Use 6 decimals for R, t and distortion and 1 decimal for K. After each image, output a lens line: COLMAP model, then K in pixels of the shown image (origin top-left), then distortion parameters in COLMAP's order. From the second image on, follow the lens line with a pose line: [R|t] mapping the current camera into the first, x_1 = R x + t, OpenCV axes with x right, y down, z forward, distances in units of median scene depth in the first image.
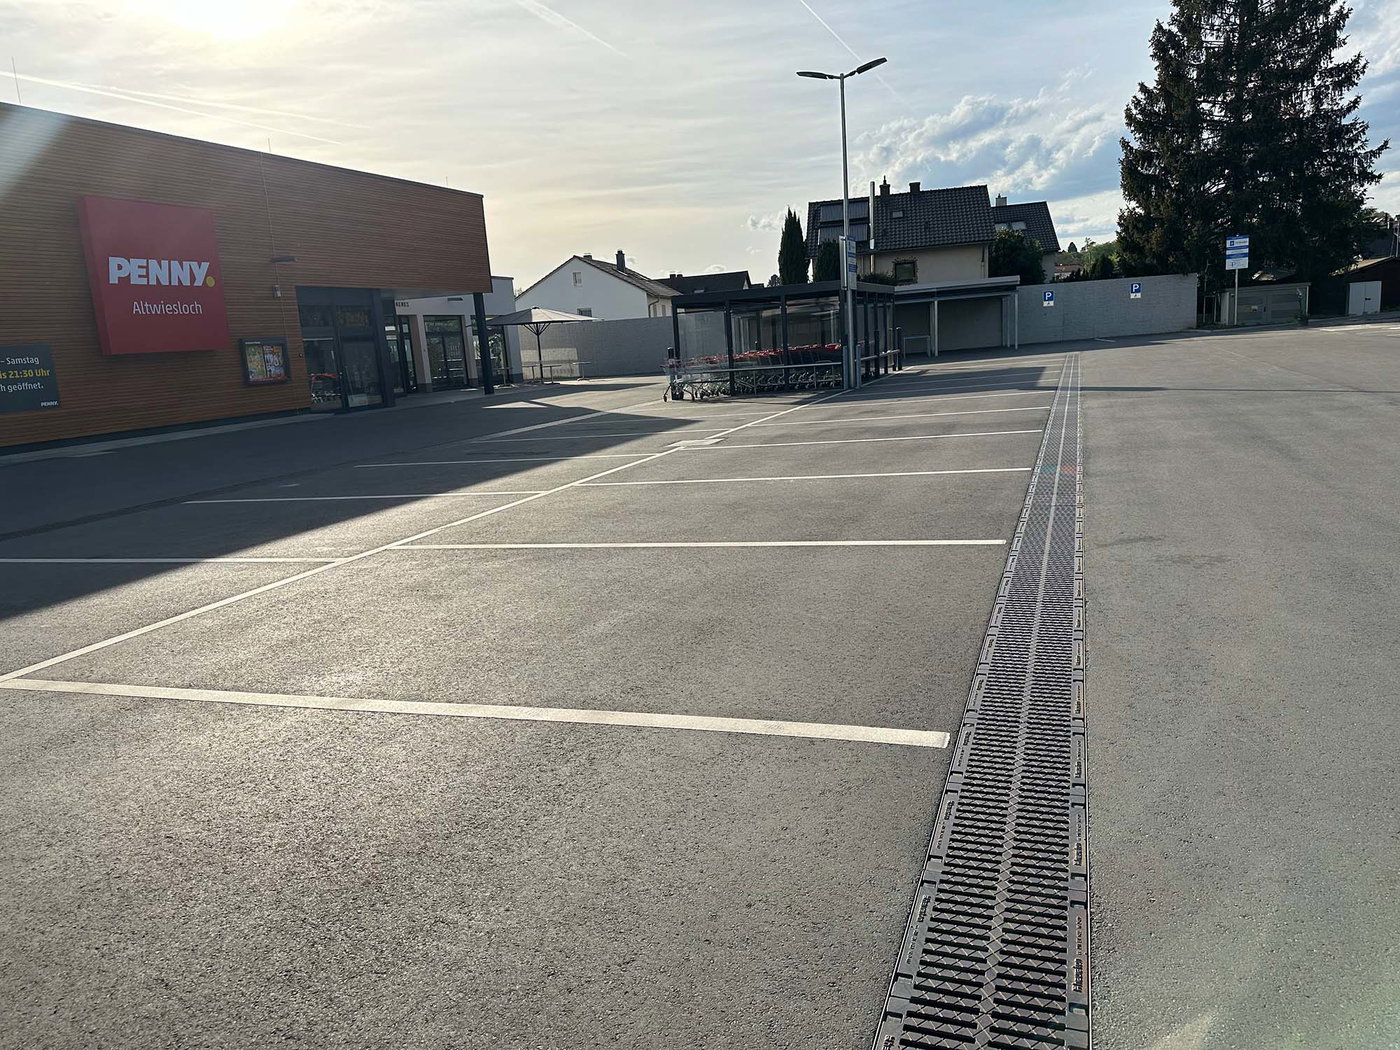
lens RADIAL K [[984.4, 0, 700.0], [0, 984.4, 525.0], [0, 0, 1]] dist [0.110524, -0.135895]
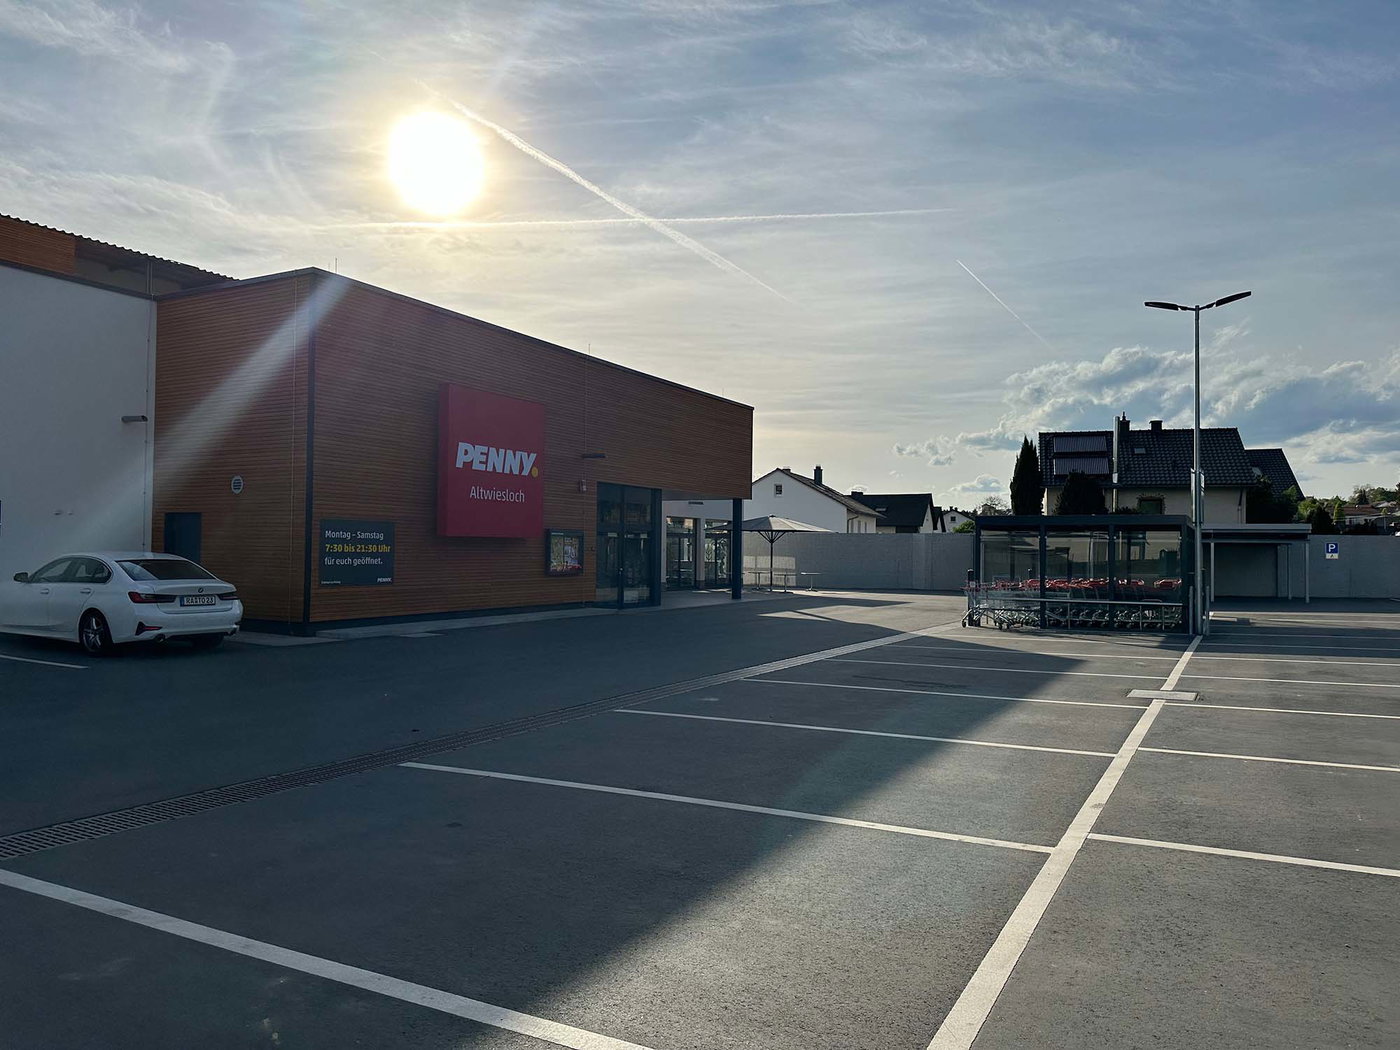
lens RADIAL K [[984.4, 0, 700.0], [0, 984.4, 525.0], [0, 0, 1]] dist [0.110524, -0.135895]
pose [[0.987112, 0.077413, -0.140058, -0.136756], [-0.104948, 0.973874, -0.201381, -0.005909], [0.120810, 0.213485, 0.969448, 0.052296]]
